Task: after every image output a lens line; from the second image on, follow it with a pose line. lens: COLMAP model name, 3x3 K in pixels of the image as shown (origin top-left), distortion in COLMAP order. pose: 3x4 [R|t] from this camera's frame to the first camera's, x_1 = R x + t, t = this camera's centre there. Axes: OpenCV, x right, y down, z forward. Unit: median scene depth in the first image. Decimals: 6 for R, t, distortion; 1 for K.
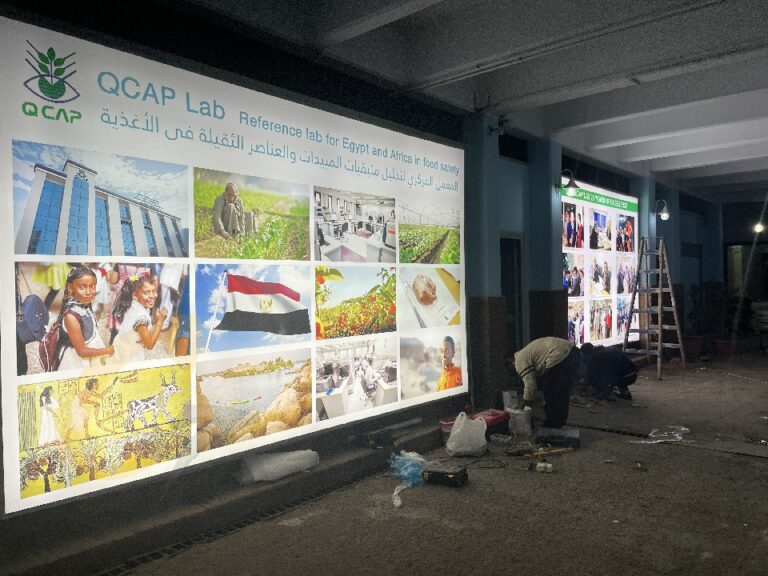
lens RADIAL K [[589.1, 0, 385.0], [0, 589.1, 288.7], [0, 0, 1]] dist [0.044936, -0.043732]
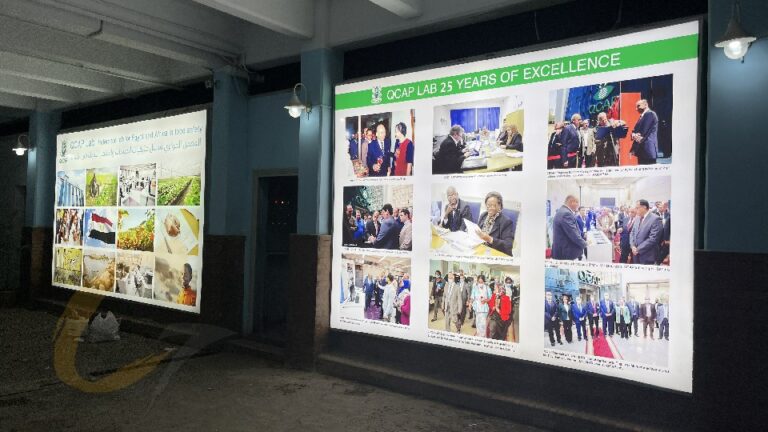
lens RADIAL K [[582.1, 0, 384.2], [0, 582.1, 217.5], [0, 0, 1]] dist [0.003524, -0.004508]
pose [[0.057349, -0.000992, -0.998354, 1.545572], [-0.037124, 0.999306, -0.003125, -0.032157], [0.997664, 0.037242, 0.057272, 1.515479]]
